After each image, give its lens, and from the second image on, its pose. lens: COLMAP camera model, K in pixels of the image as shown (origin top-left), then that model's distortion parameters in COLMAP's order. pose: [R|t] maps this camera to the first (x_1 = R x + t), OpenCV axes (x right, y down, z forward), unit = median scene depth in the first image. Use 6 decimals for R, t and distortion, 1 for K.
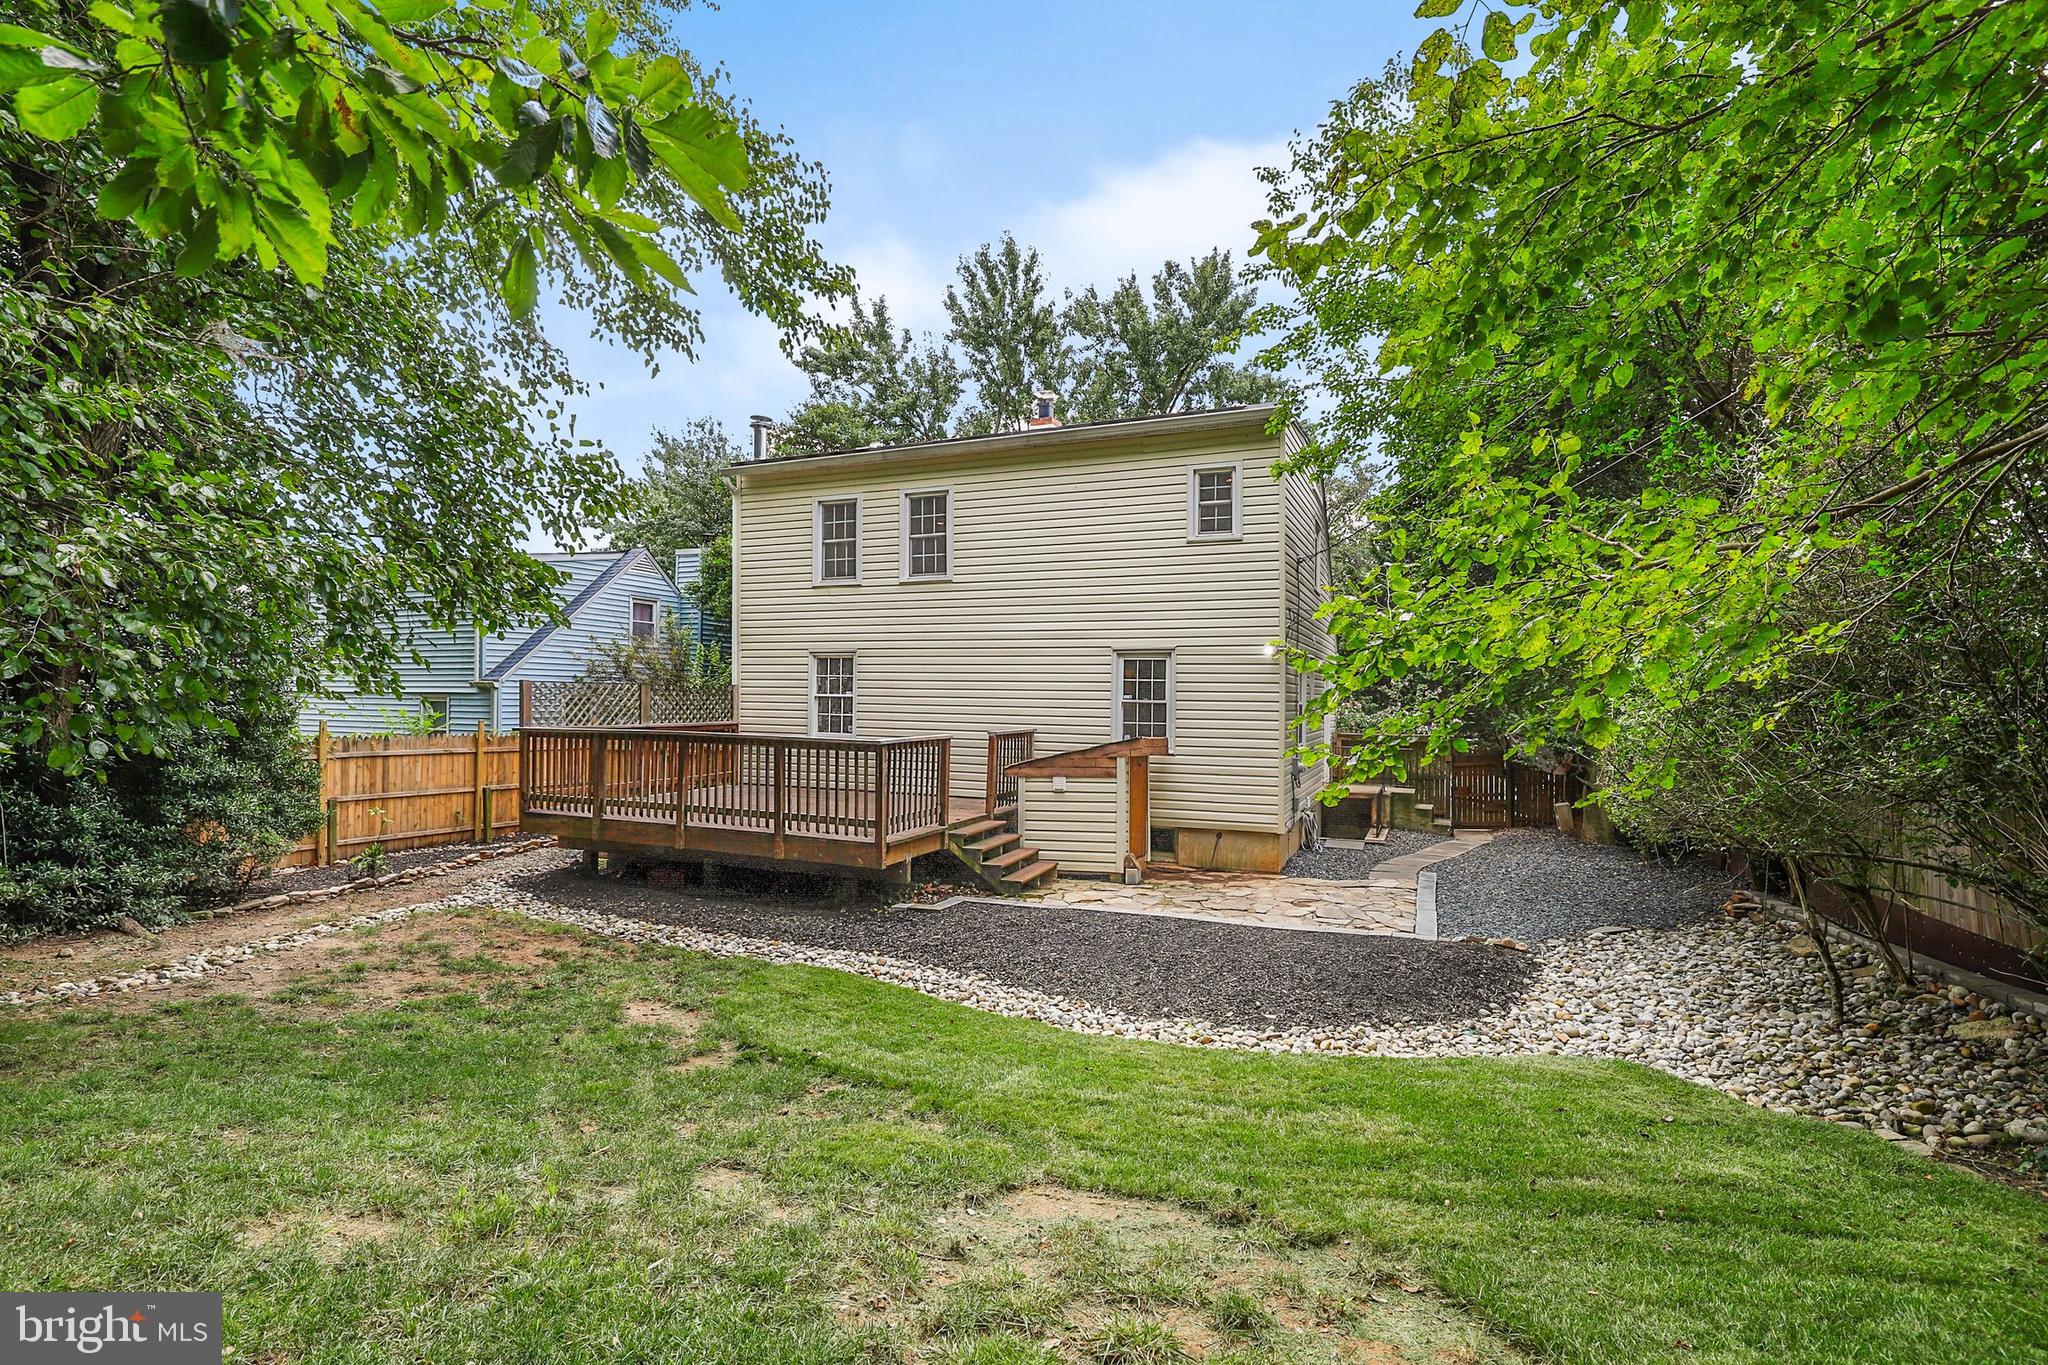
lens RADIAL K [[957.3, 0, 1025.8], [0, 957.3, 692.1], [0, 0, 1]] dist [-0.013270, 0.000630]
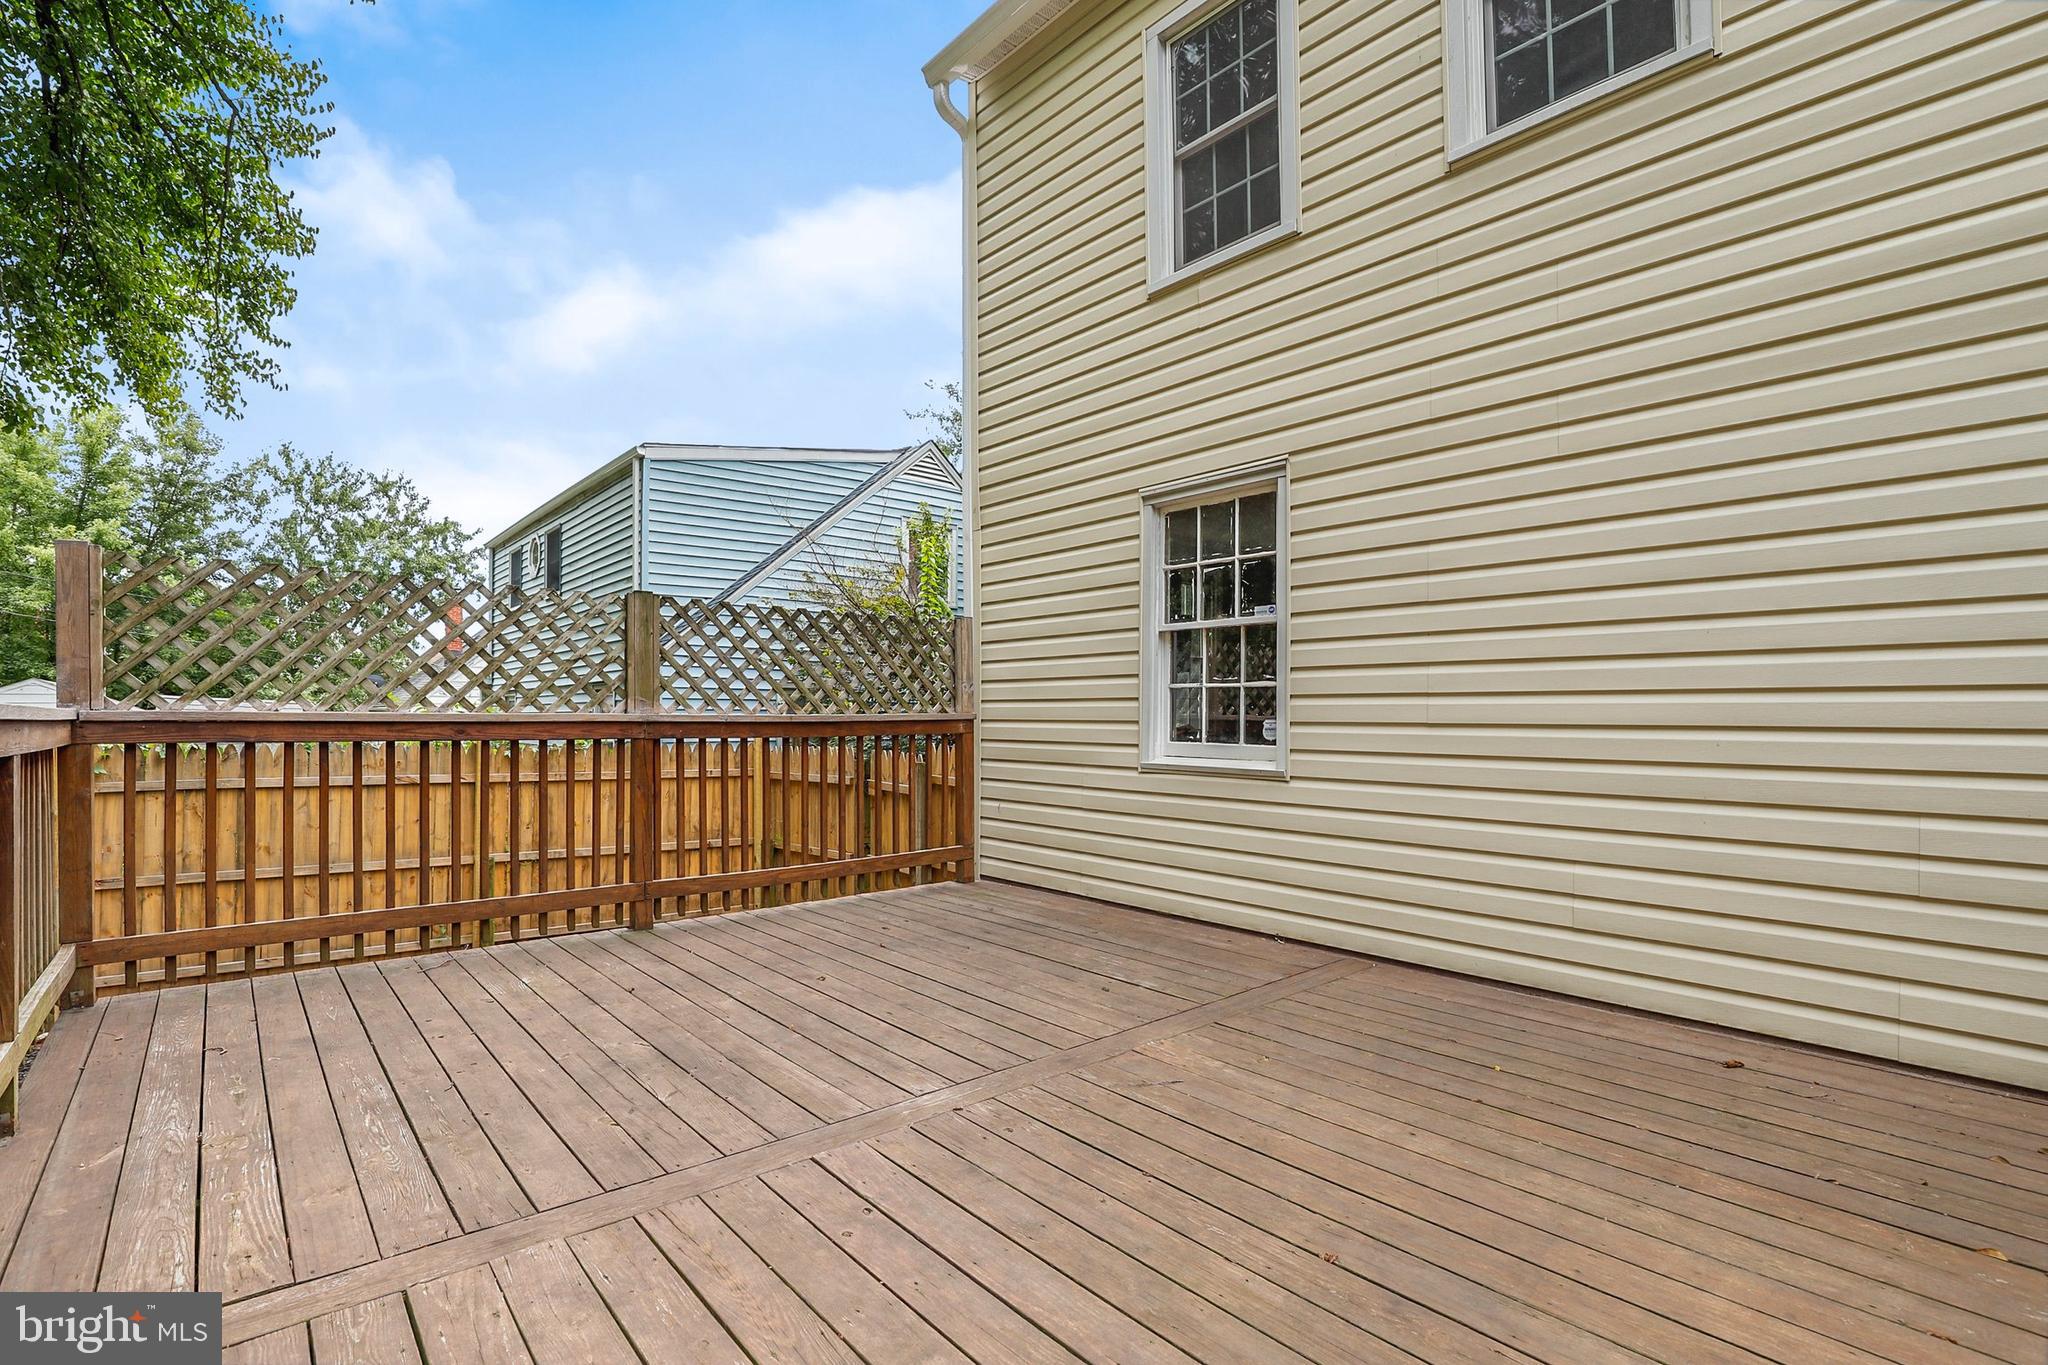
lens RADIAL K [[947.5, 0, 1034.7], [0, 947.5, 707.2], [0, 0, 1]] dist [-0.030455, 0.000589]
pose [[0.907149, -0.013567, -0.420590, -0.143366], [0.010298, 0.999897, -0.010043, 0.038225], [0.420682, 0.004779, 0.907195, 0.798701]]
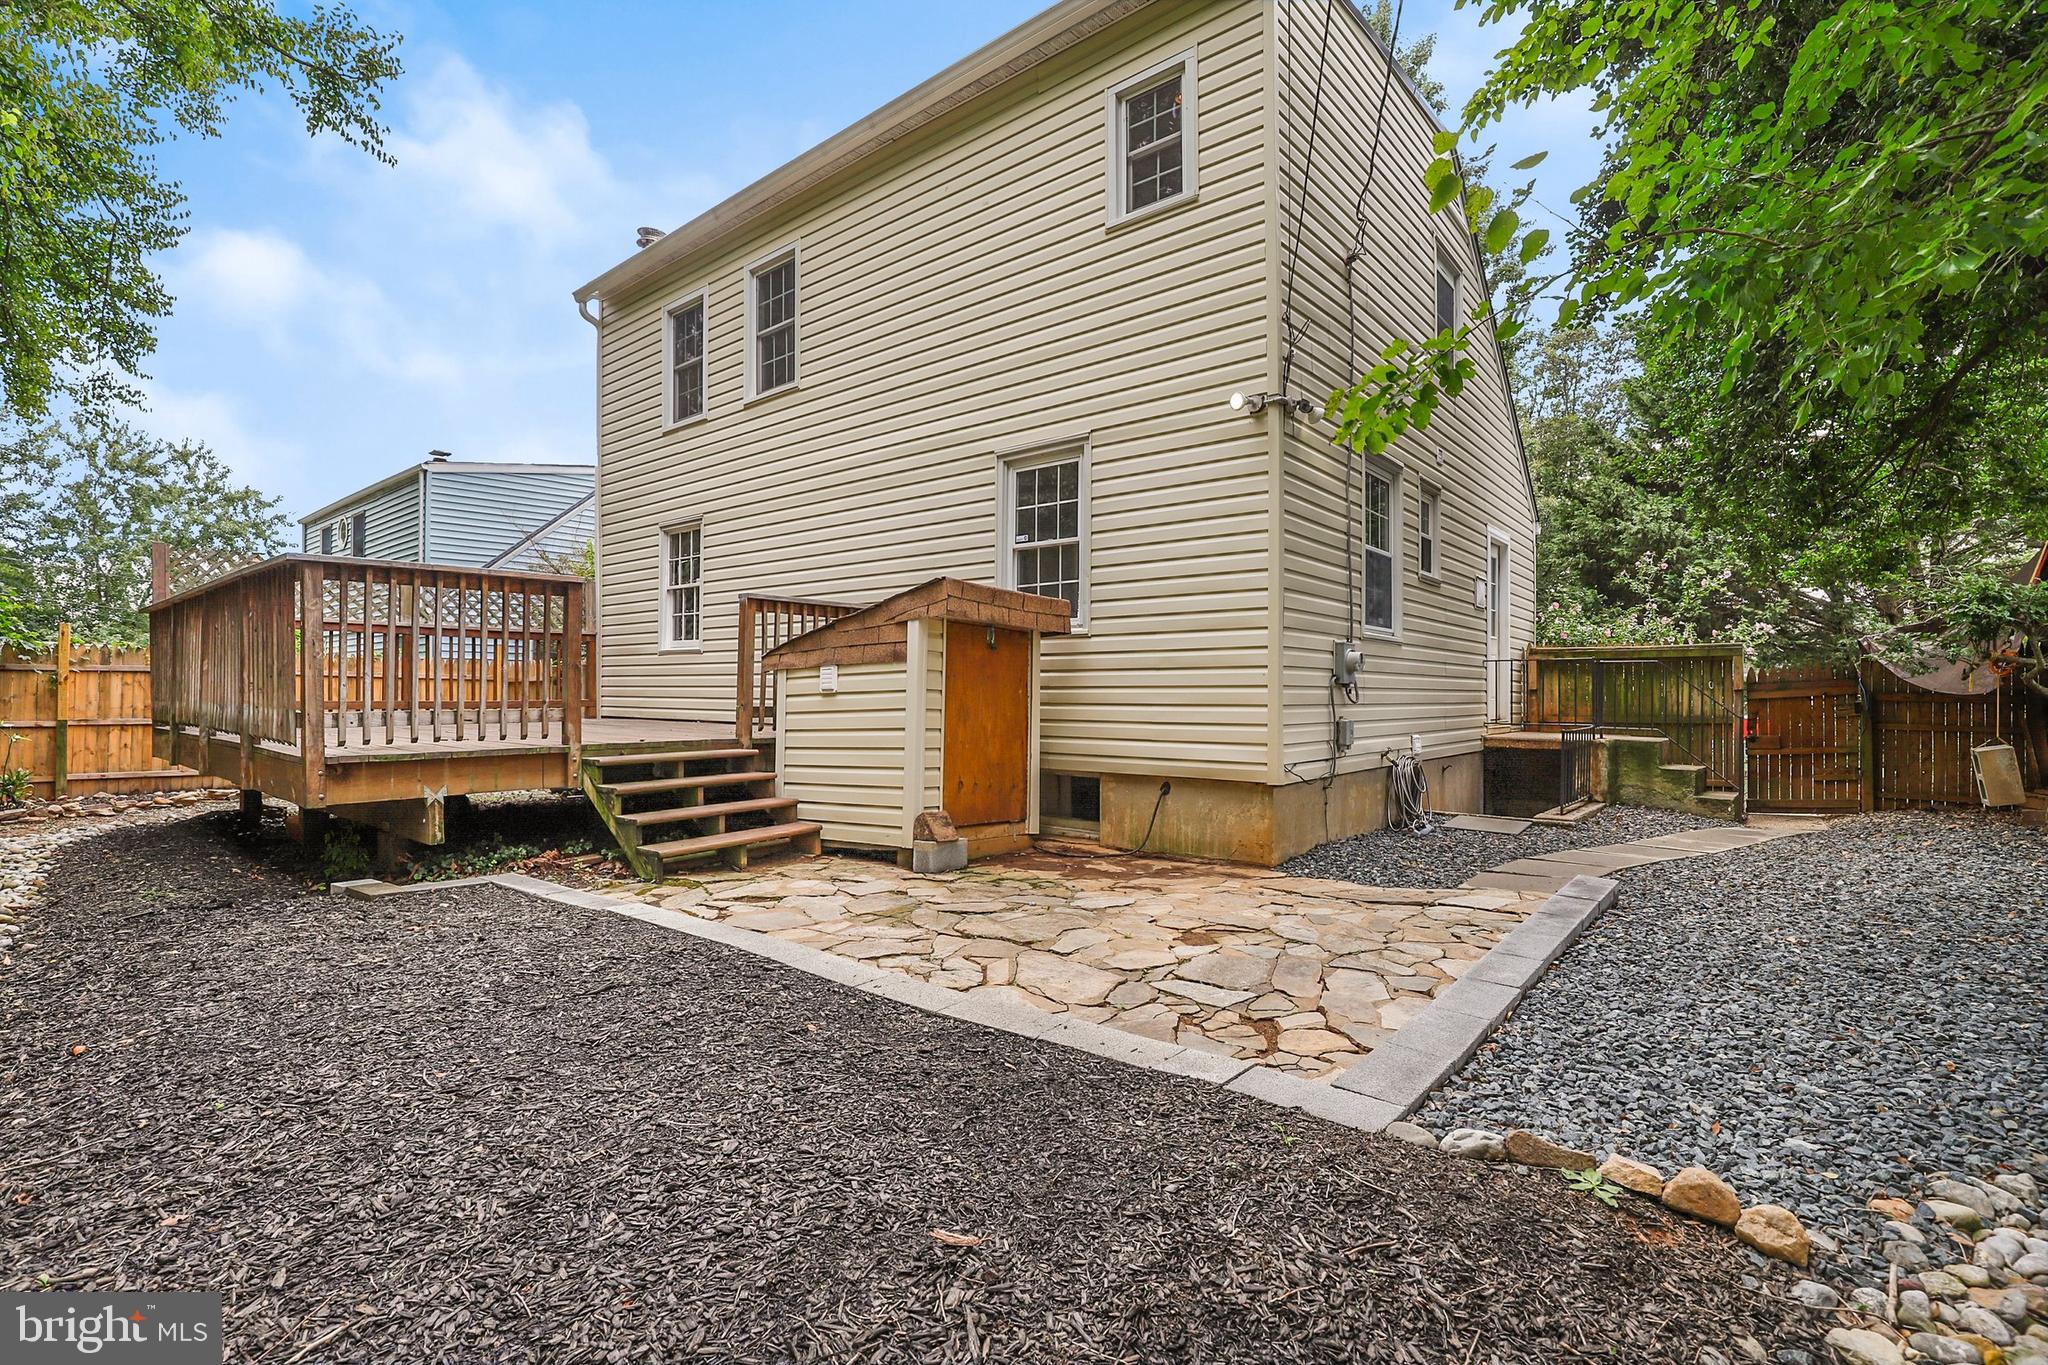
lens RADIAL K [[949.9, 0, 1023.8], [0, 949.9, 684.3], [0, 0, 1]] dist [-0.023230, 0.000605]
pose [[0.959234, -0.009609, -0.282450, 0.262040], [0.007685, 0.999939, -0.007919, 0.093986], [0.282509, 0.005425, 0.959249, 0.472938]]
